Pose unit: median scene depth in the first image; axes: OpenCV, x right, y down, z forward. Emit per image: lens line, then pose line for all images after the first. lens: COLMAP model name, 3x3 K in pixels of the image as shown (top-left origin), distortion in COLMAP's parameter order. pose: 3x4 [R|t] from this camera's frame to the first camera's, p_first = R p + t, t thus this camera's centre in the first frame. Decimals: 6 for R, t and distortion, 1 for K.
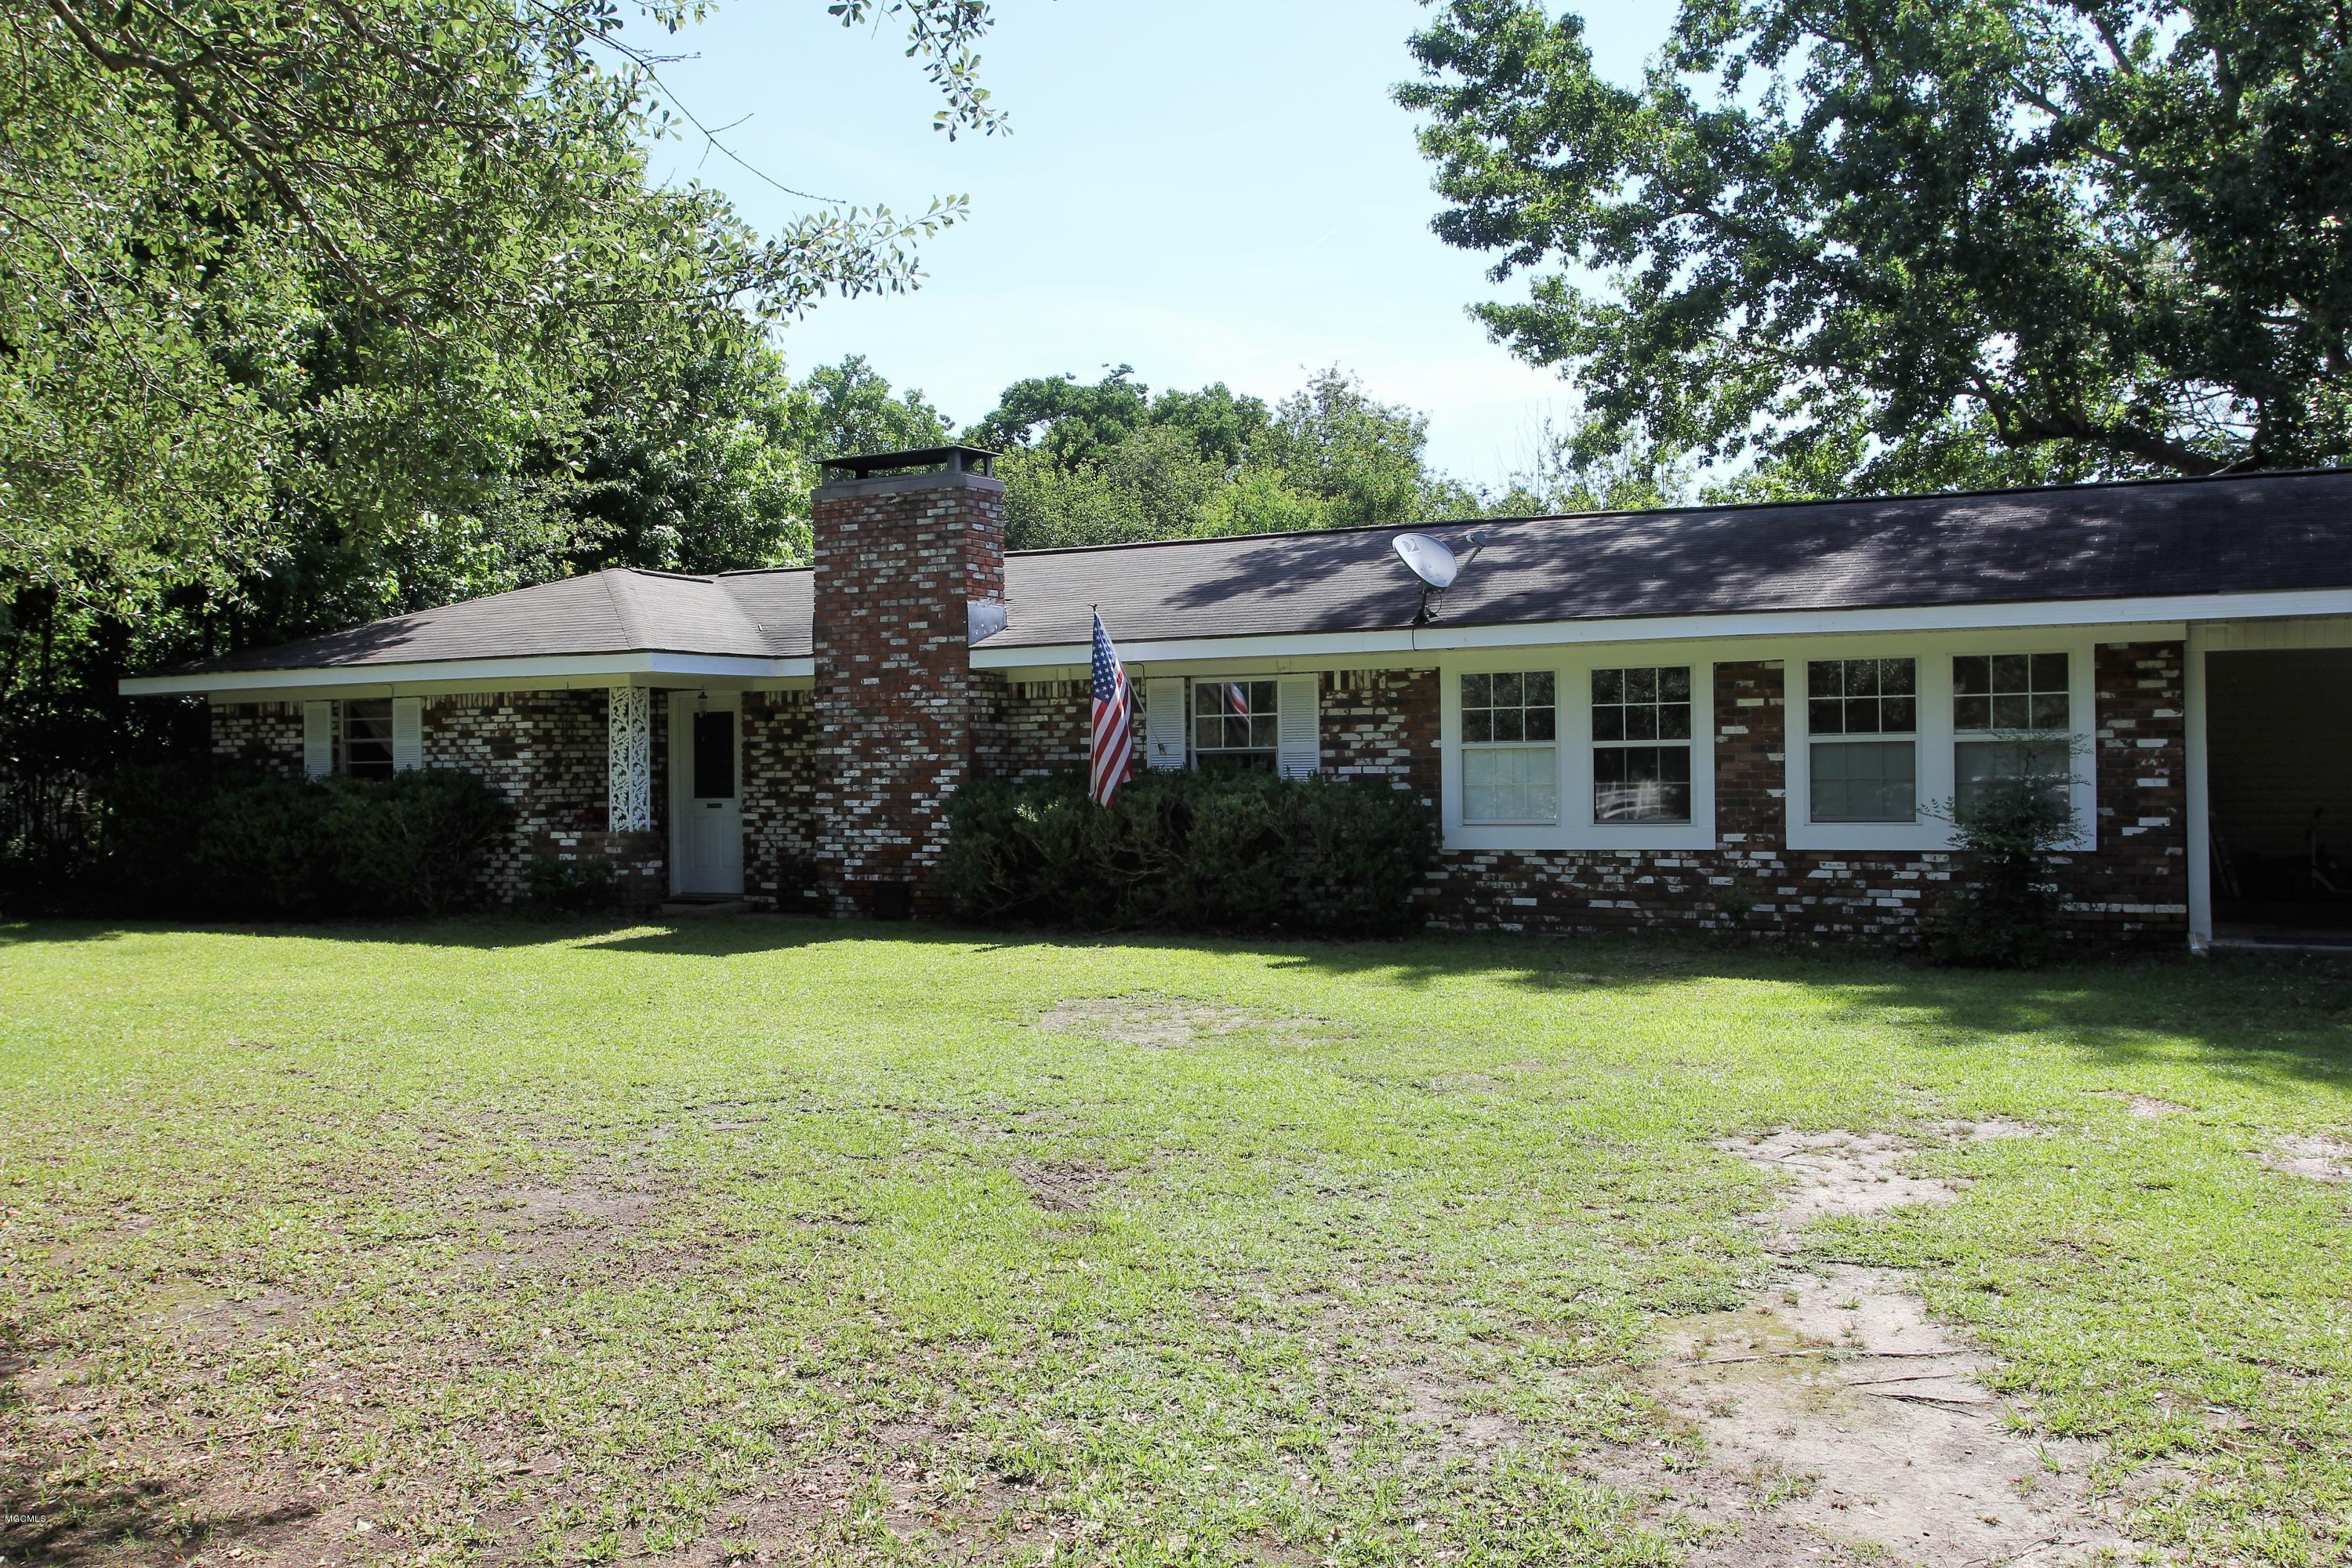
lens RADIAL K [[2080.4, 0, 1176.0], [0, 2080.4, 784.0], [0, 0, 1]] dist [-0.079981, 0.003313]
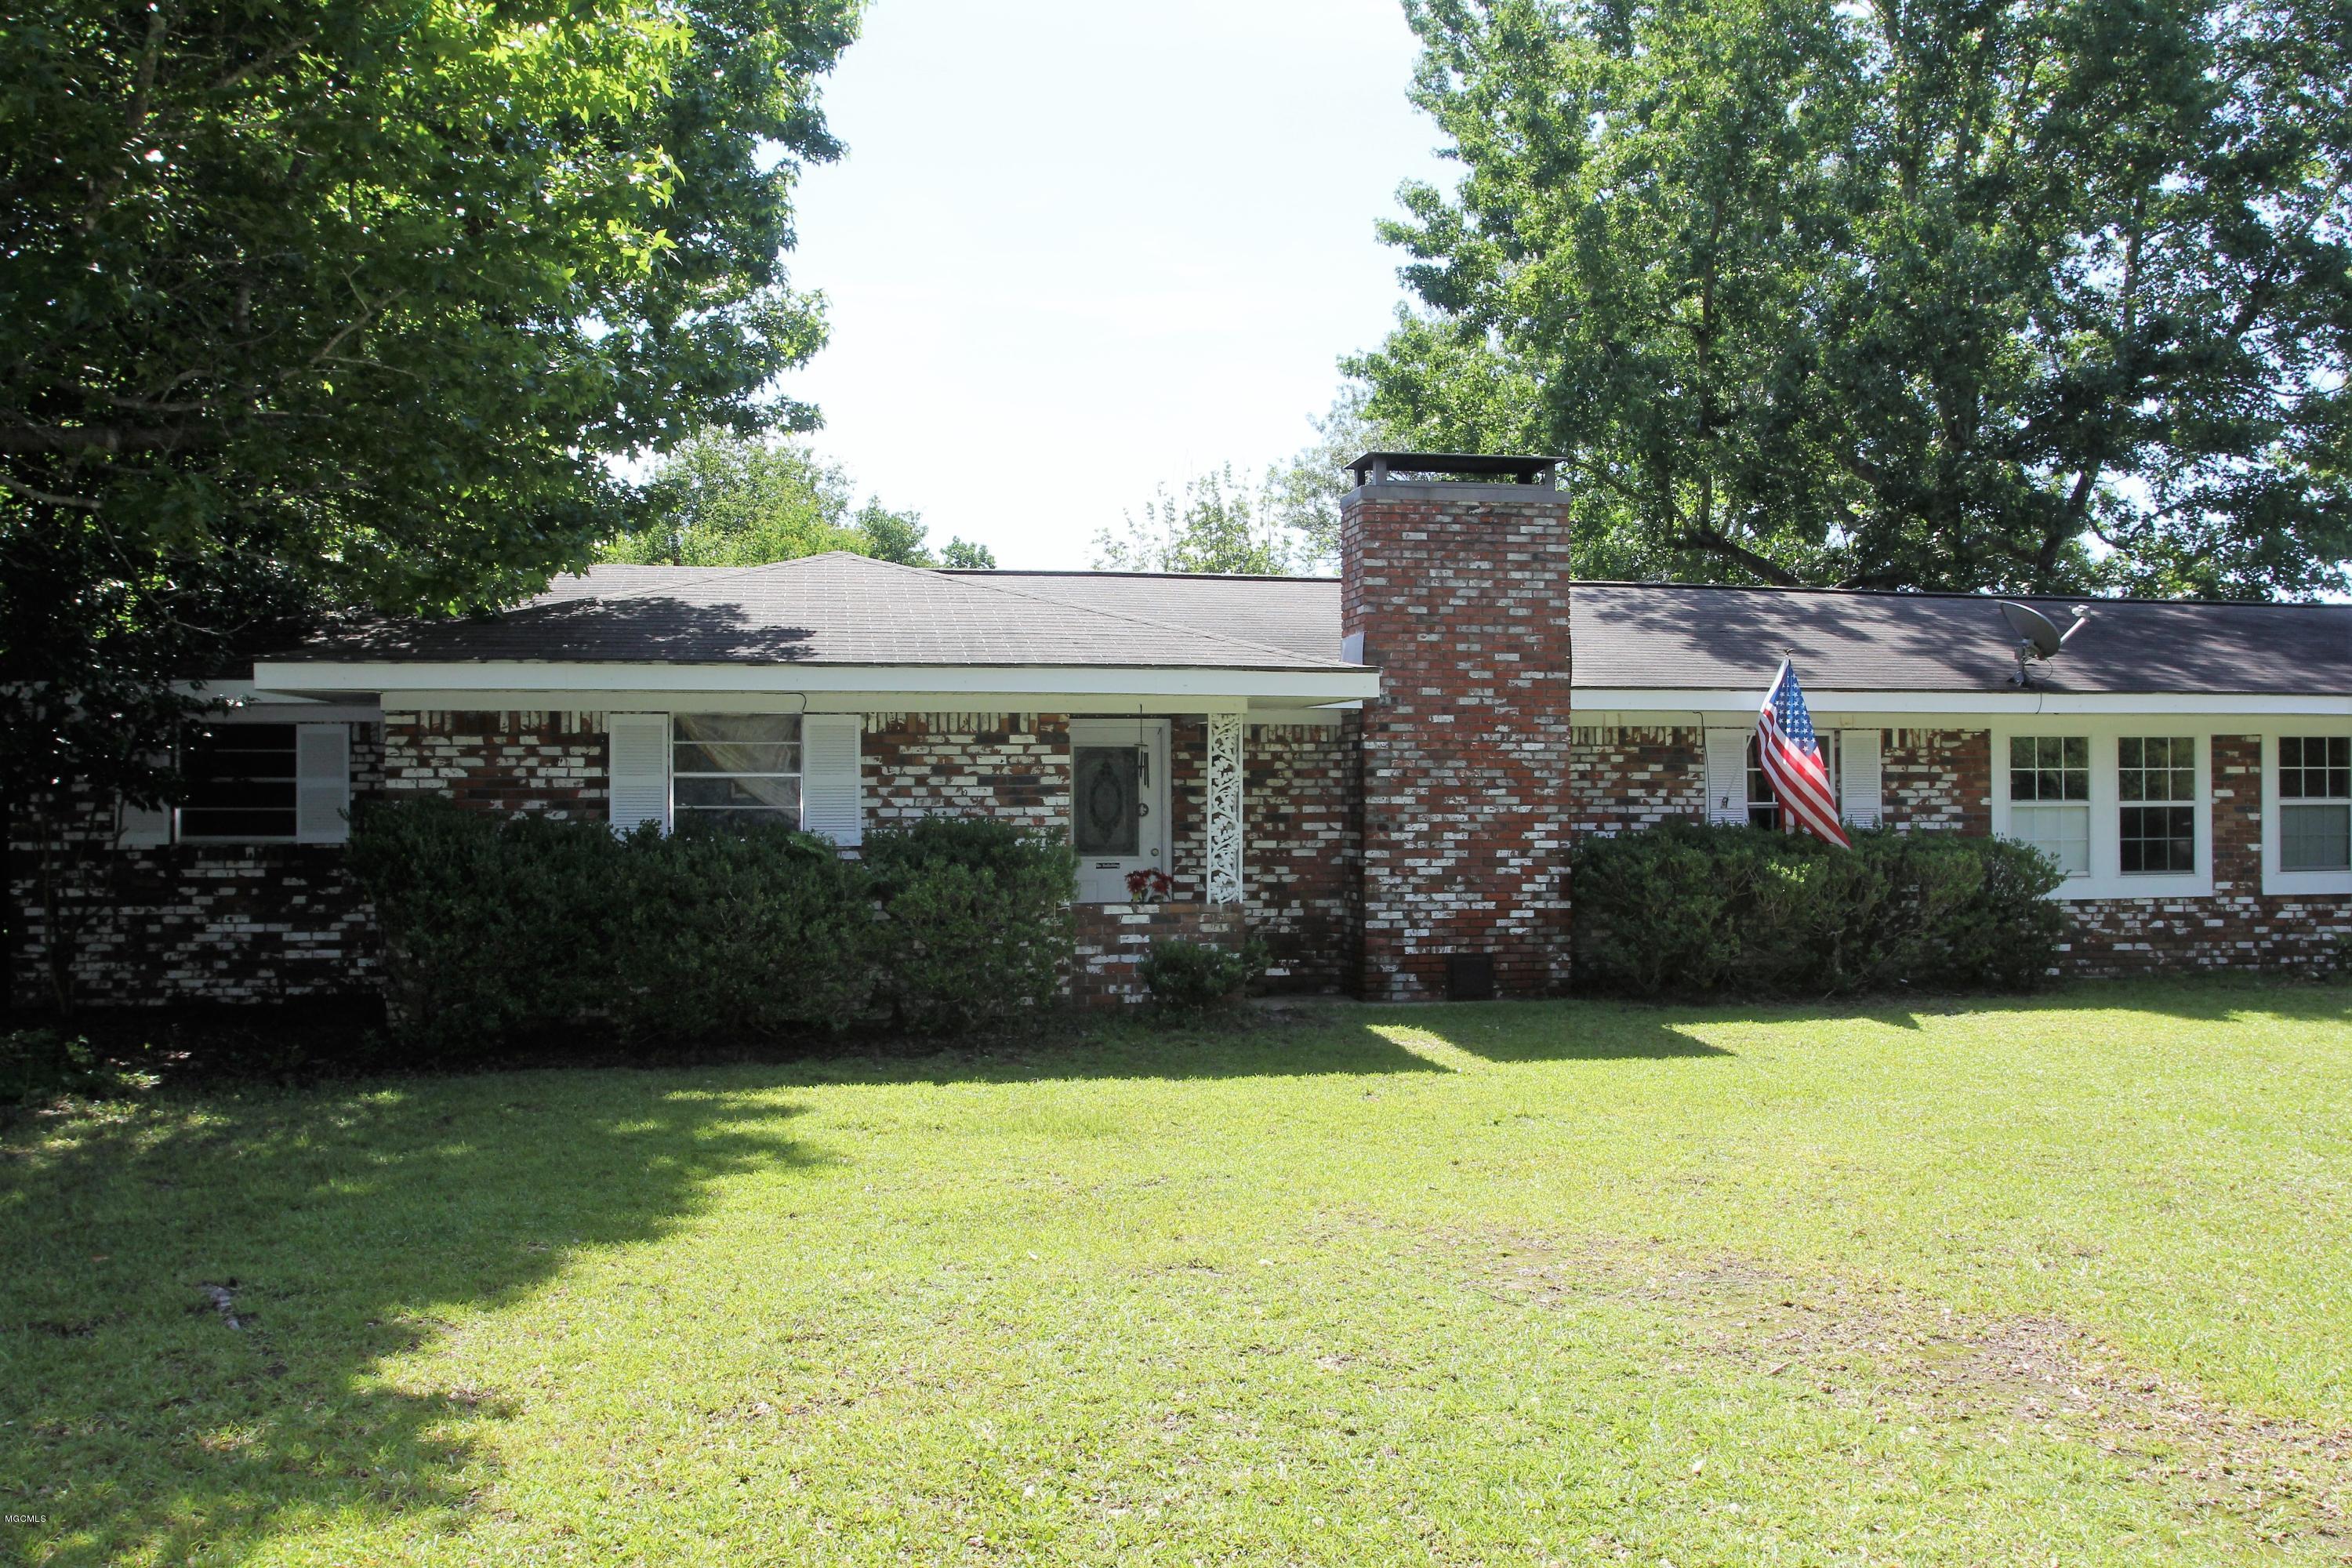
lens RADIAL K [[1846.5, 0, 1176.0], [0, 1846.5, 784.0], [0, 0, 1]] dist [-0.082172, 0.029734]
pose [[0.795756, 0.015877, 0.605409, -0.702430], [-0.003657, 0.999764, -0.021413, -0.006343], [-0.605606, 0.014825, 0.795627, 0.473272]]
